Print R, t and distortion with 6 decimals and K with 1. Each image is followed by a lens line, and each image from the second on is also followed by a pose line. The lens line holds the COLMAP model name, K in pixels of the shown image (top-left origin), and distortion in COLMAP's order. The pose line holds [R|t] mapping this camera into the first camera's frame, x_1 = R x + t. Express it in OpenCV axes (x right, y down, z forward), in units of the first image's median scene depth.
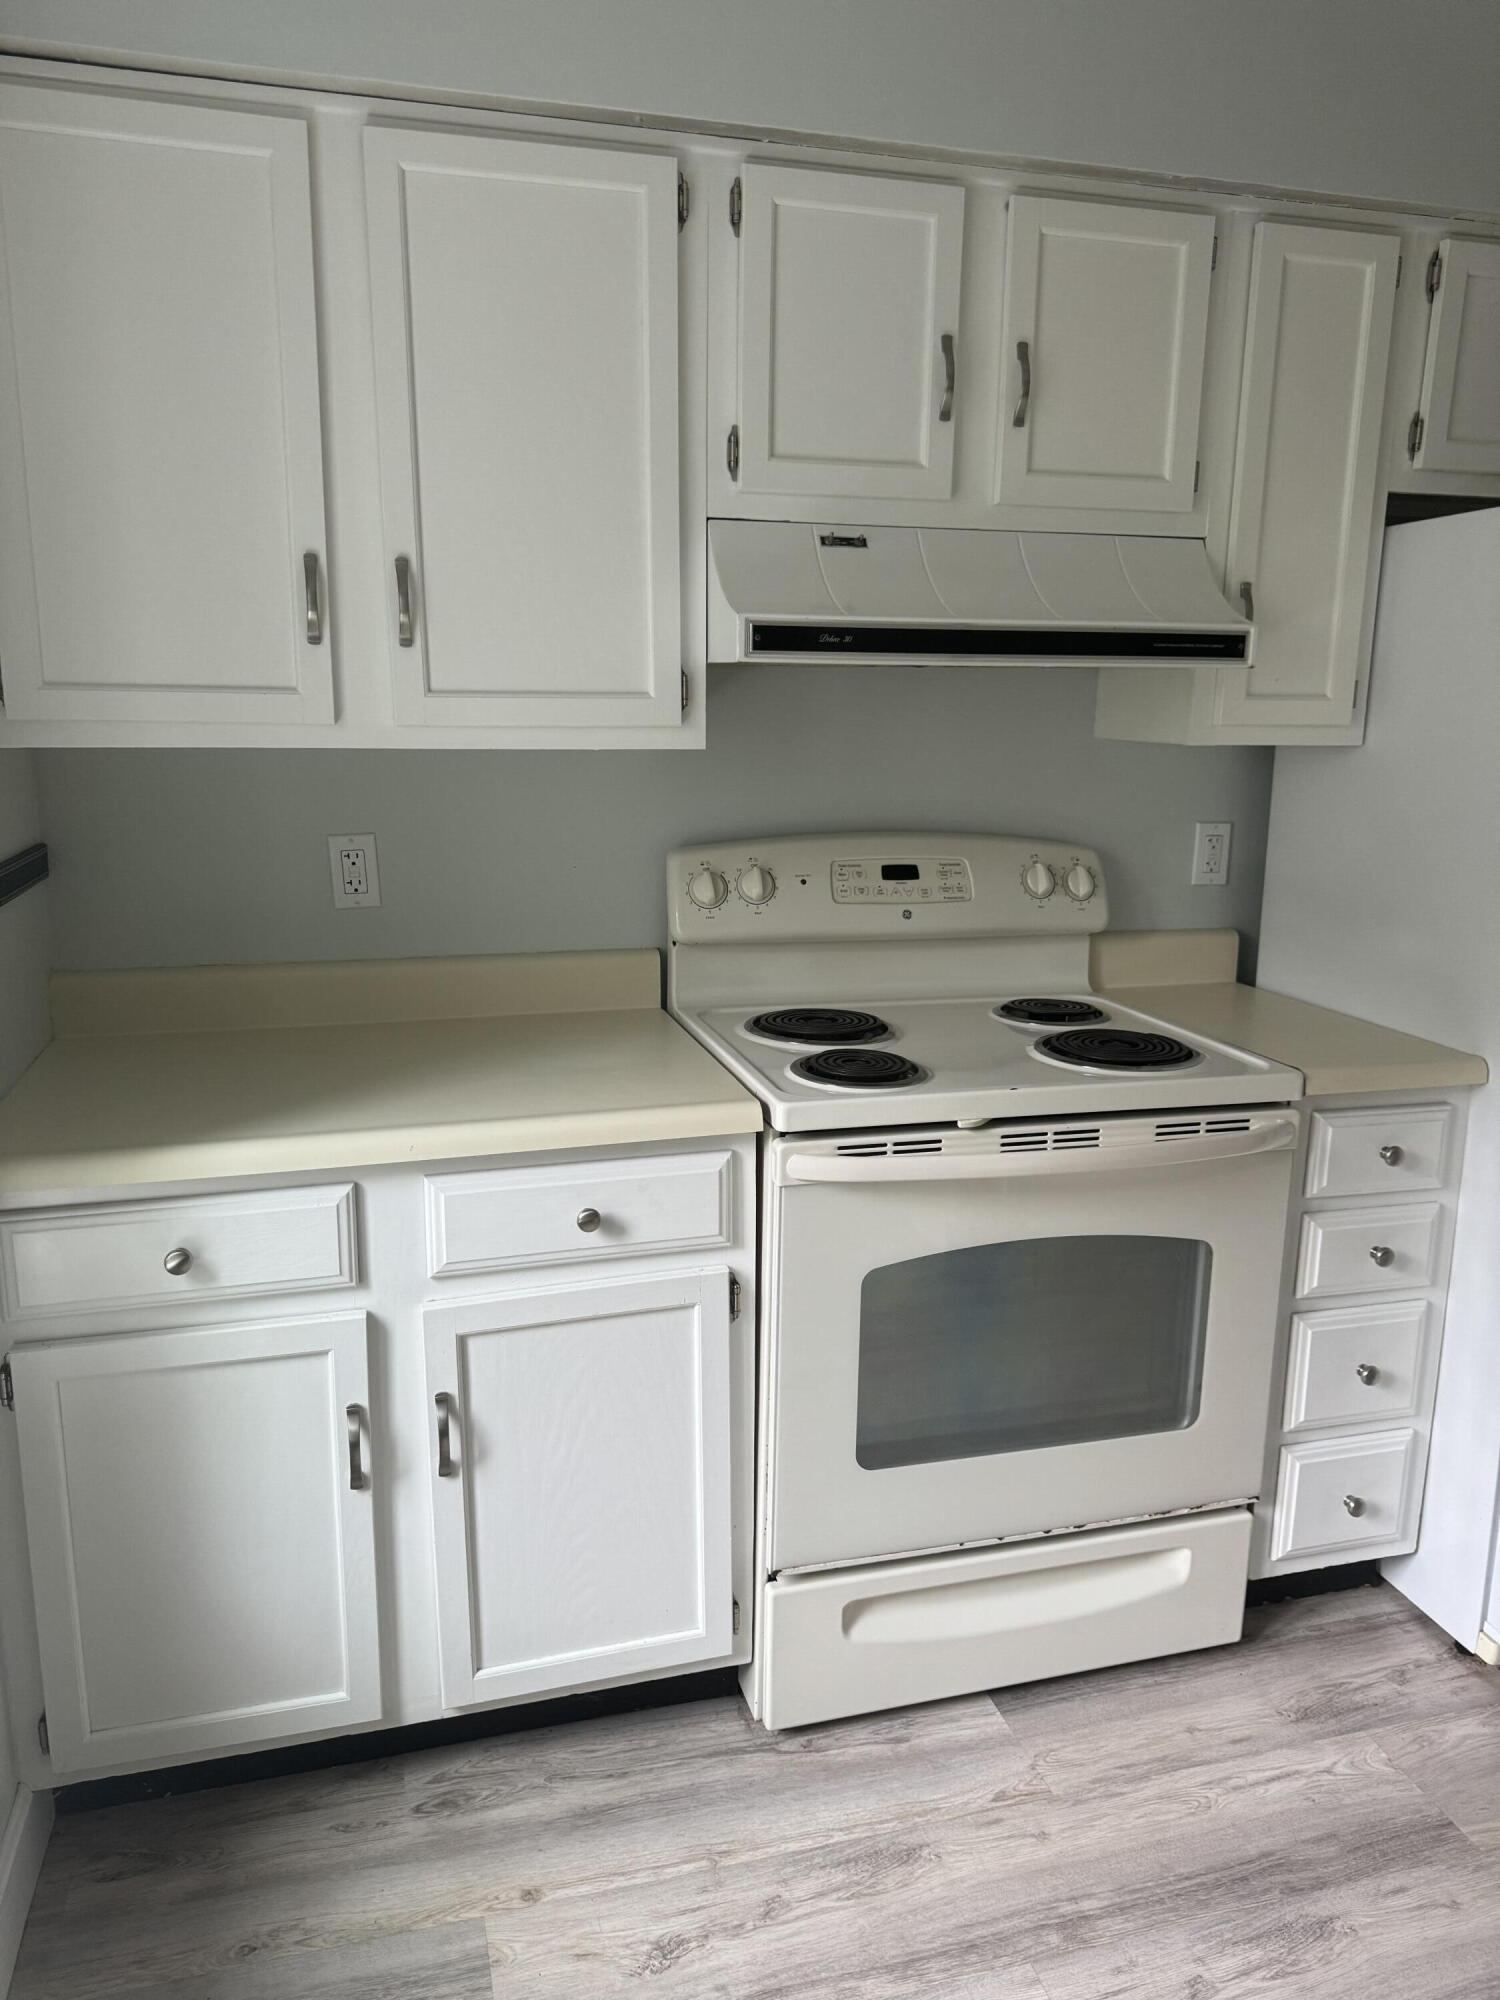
lens RADIAL K [[1412.8, 0, 746.5], [0, 1412.8, 1001.1], [0, 0, 1]] dist [-0.004942, -0.004736]
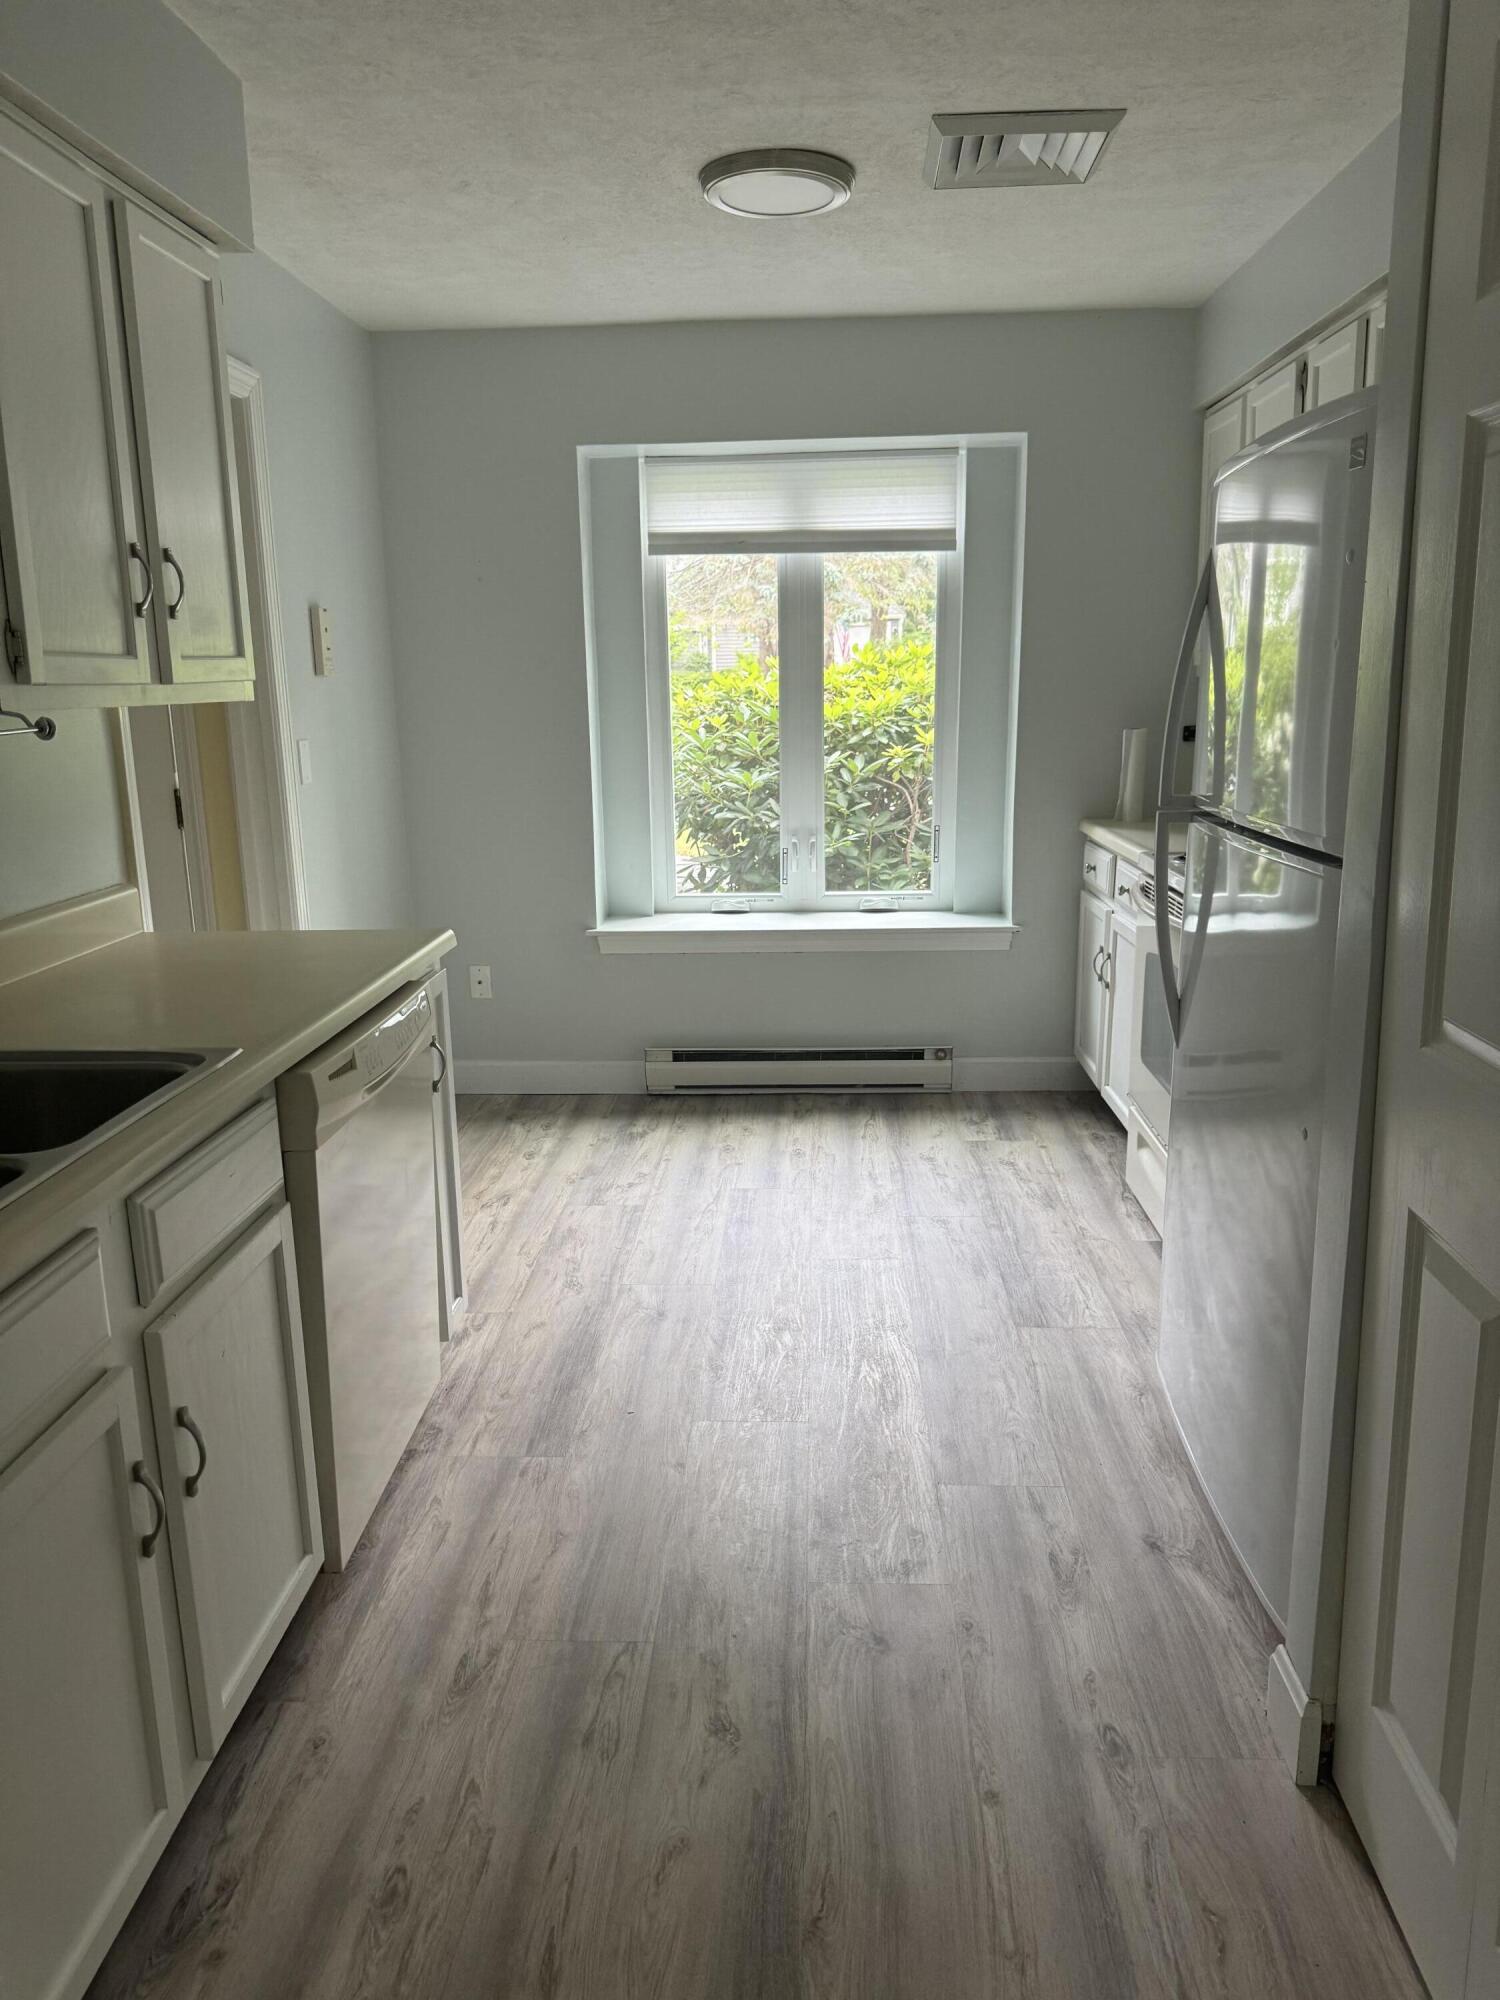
lens RADIAL K [[1412.8, 0, 751.7], [0, 1412.8, 1003.2], [0, 0, 1]] dist [-0.004942, -0.004736]
pose [[-0.309961, 0.209445, -0.927393, 2.147764], [-0.192494, 0.941407, 0.276947, -0.174969], [0.931059, 0.264361, -0.251482, 1.042371]]
